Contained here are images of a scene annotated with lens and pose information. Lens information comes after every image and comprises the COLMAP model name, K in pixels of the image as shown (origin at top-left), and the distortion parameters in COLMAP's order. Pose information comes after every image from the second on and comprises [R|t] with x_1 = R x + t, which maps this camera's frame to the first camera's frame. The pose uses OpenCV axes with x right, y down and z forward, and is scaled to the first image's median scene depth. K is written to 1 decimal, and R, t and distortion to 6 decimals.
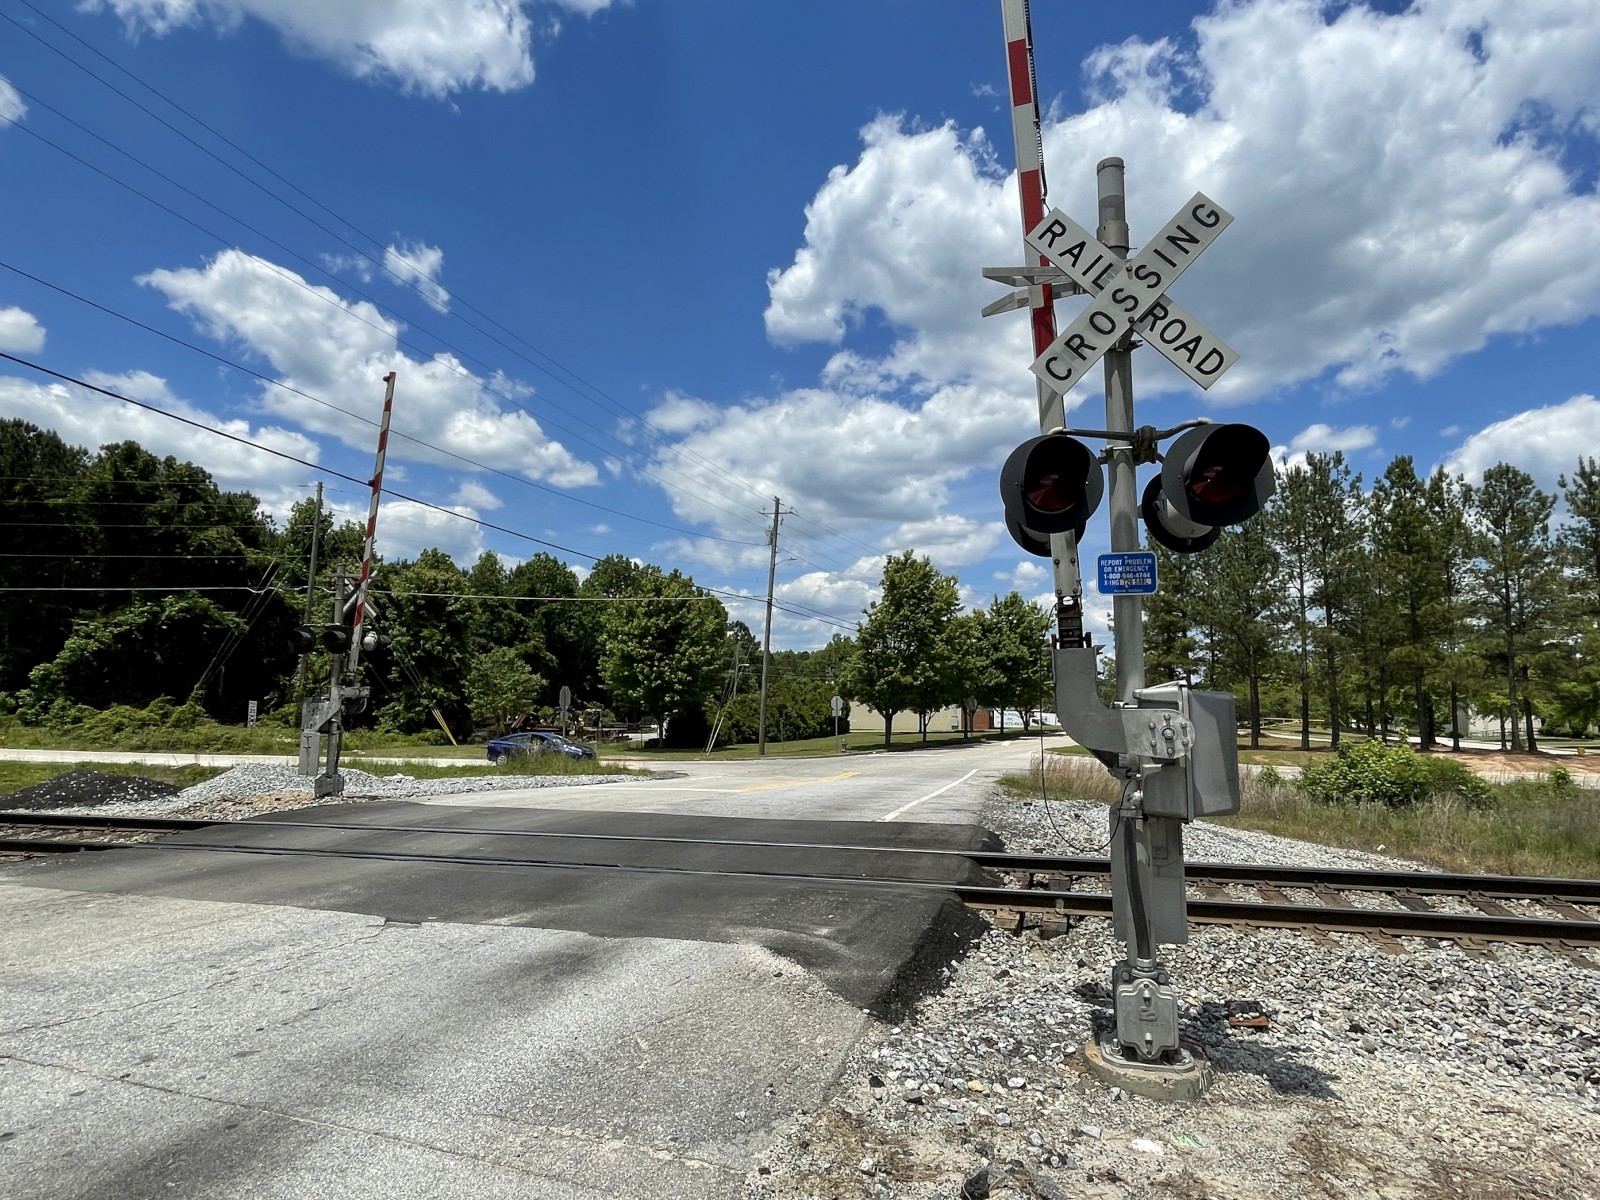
lens RADIAL K [[914.1, 0, 803.5], [0, 914.1, 597.7], [0, 0, 1]] dist [0.001561, -0.000099]
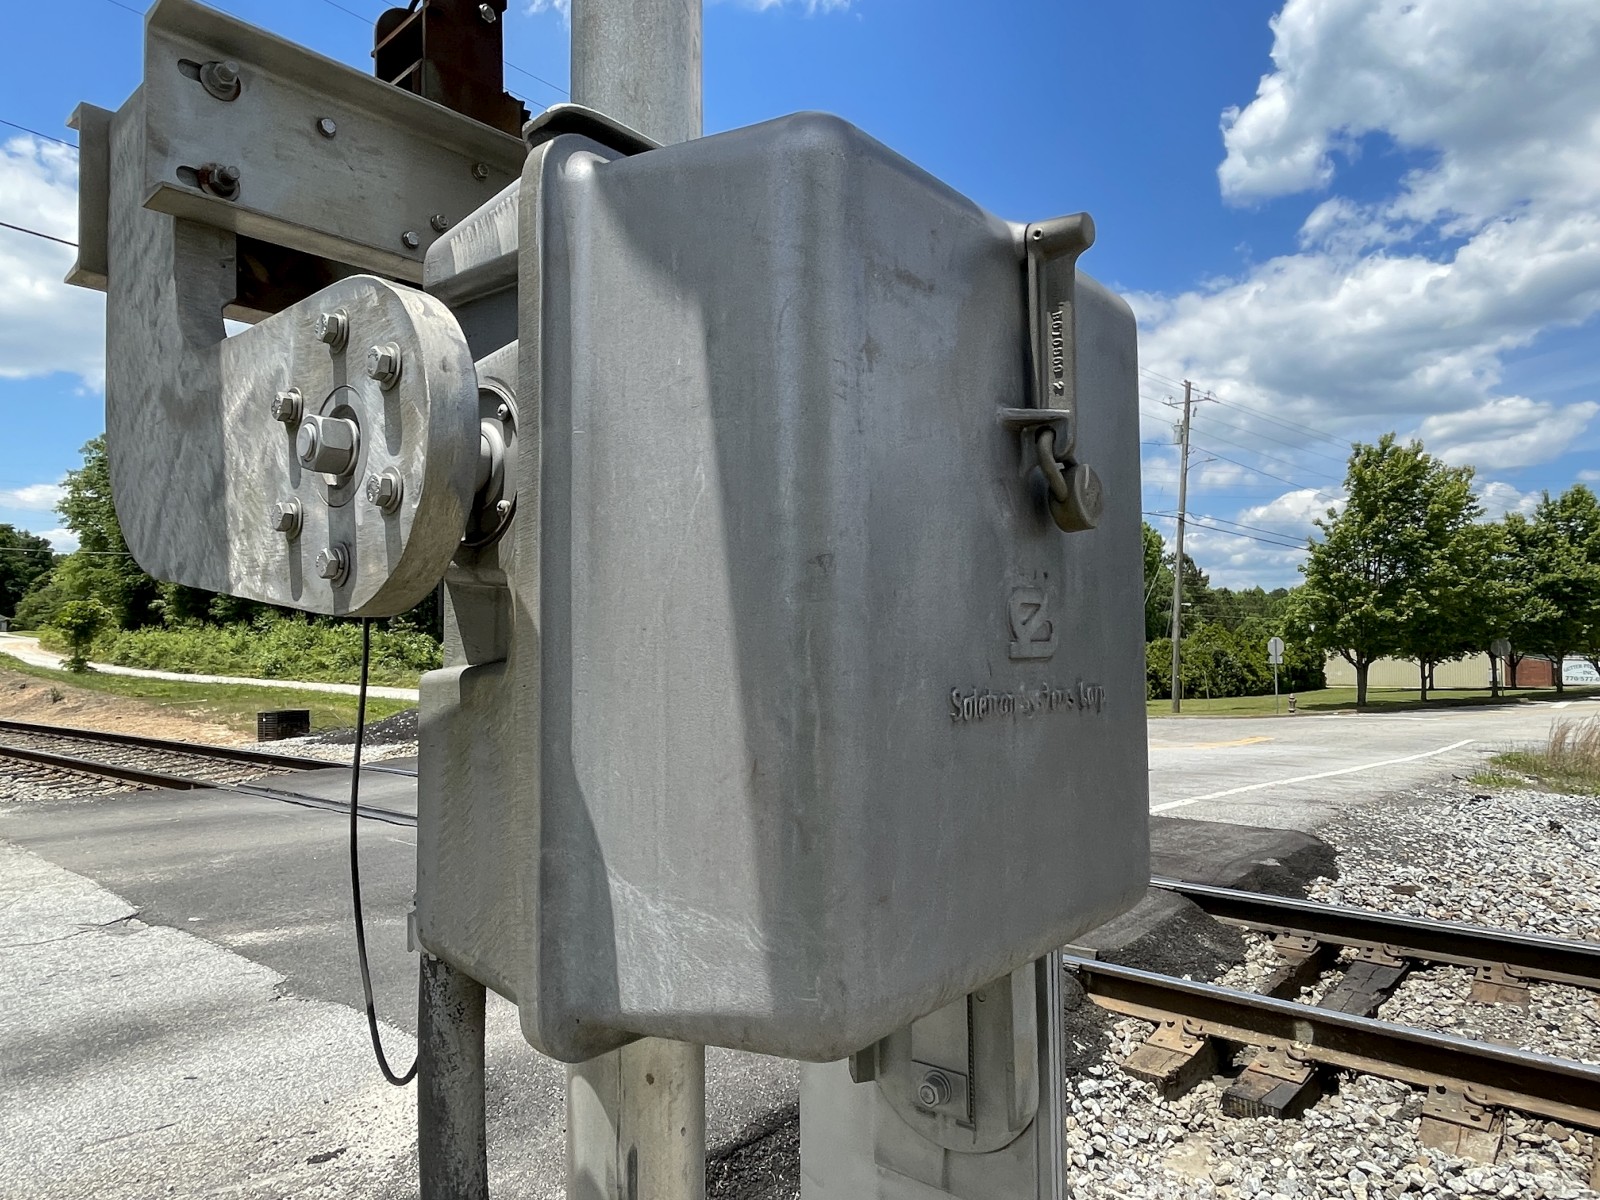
lens RADIAL K [[1029.3, 0, 806.8], [0, 1029.3, 592.8], [0, 0, 1]] dist [0.001794, -0.002898]
pose [[0.903309, -0.027167, -0.428130, 0.040460], [0.050723, 0.997756, 0.043707, 0.011801], [0.425982, -0.061197, 0.902660, 0.060897]]
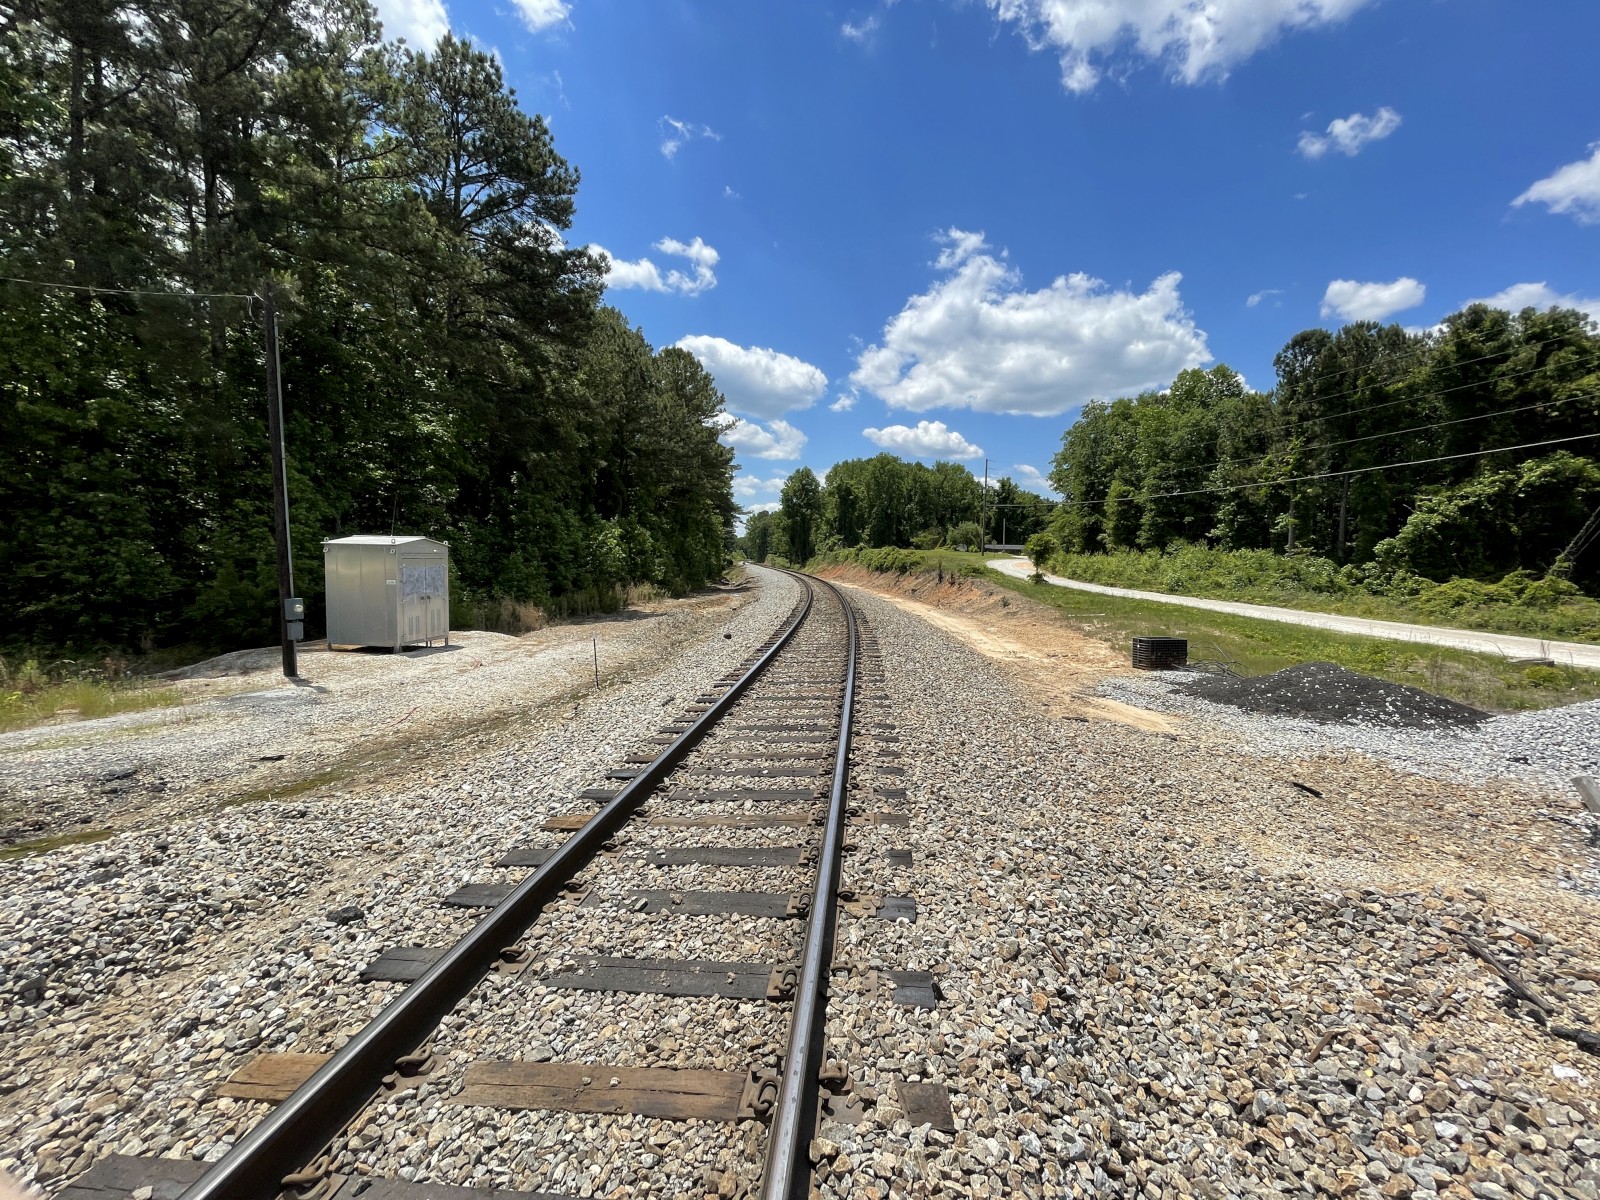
lens RADIAL K [[644.6, 0, 804.8], [0, 644.6, 600.1], [0, 0, 1]] dist [-0.004637, 0.000335]
pose [[0.102464, 0.057631, -0.993066, -0.123684], [0.094959, 0.993194, 0.067437, 0.024514], [0.990194, -0.101211, 0.096294, 0.209219]]
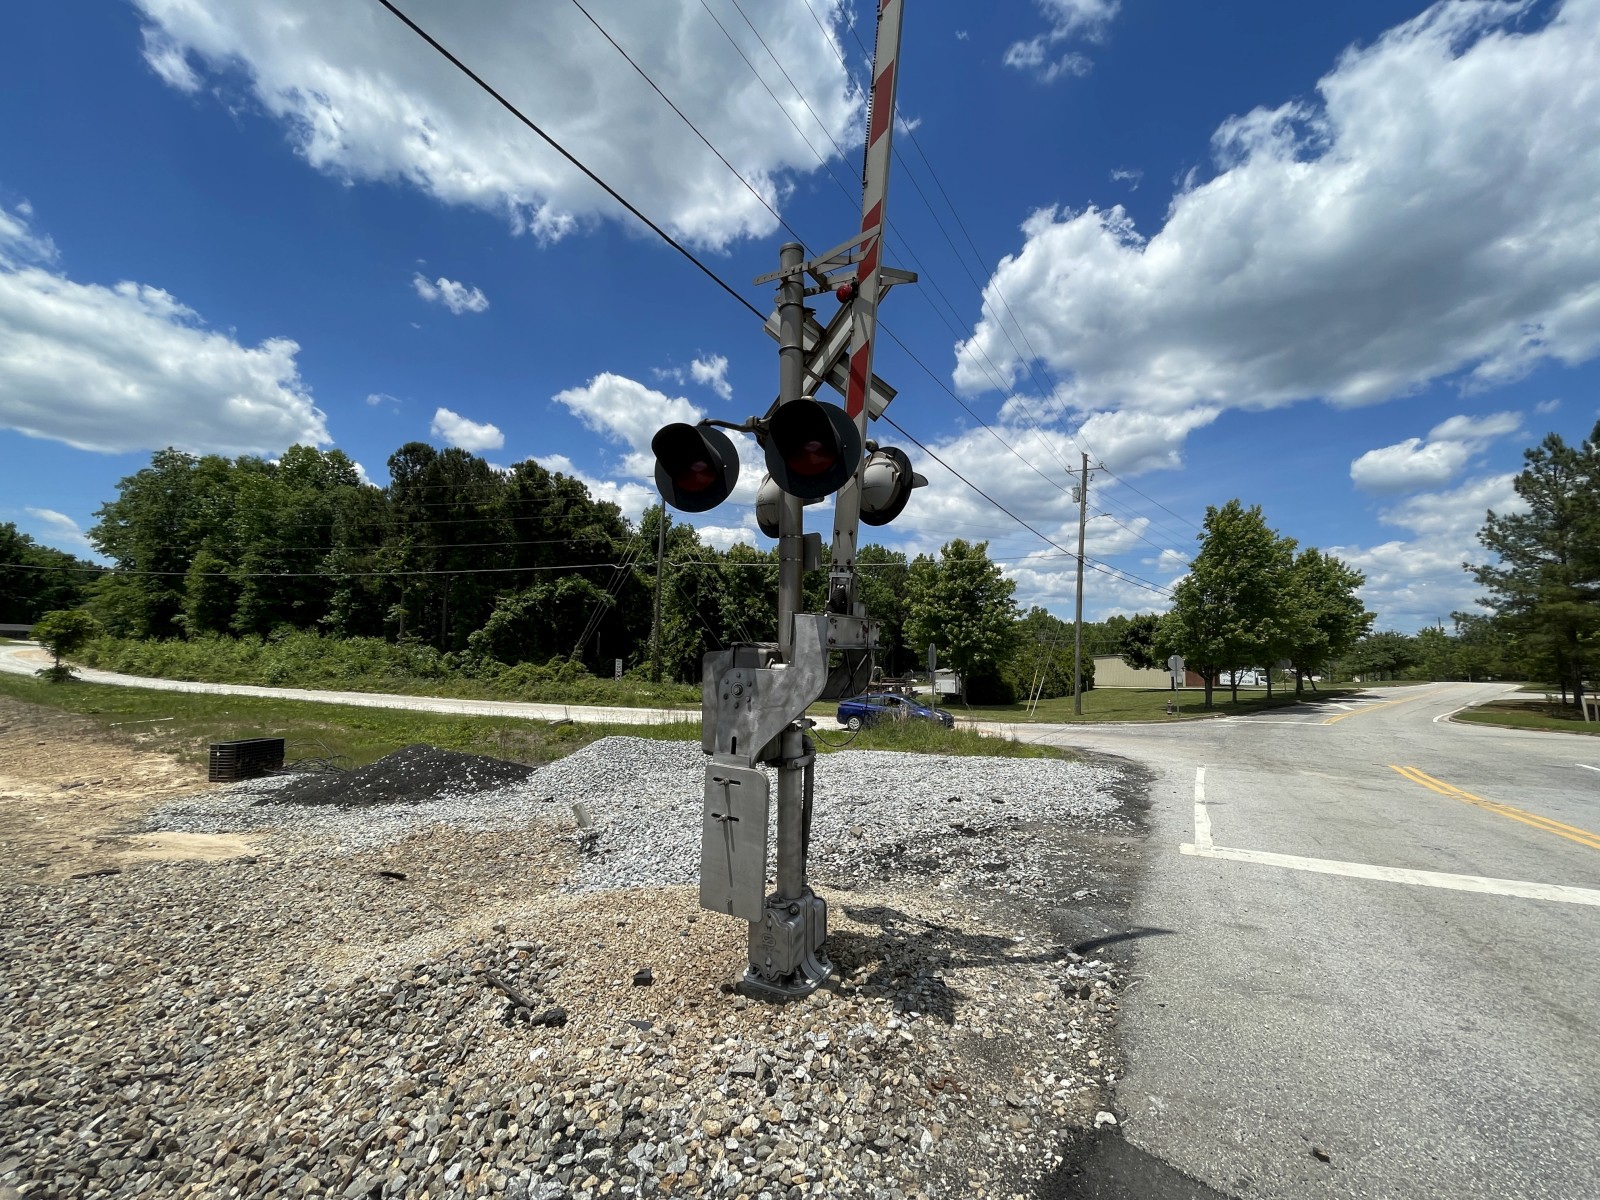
lens RADIAL K [[644.6, 0, 804.8], [0, 644.6, 600.1], [0, 0, 1]] dist [-0.004637, 0.000335]
pose [[0.964128, -0.022300, -0.264499, -0.120945], [0.027693, 0.999477, 0.016679, 0.023857], [0.263989, -0.023406, 0.964242, 0.213713]]
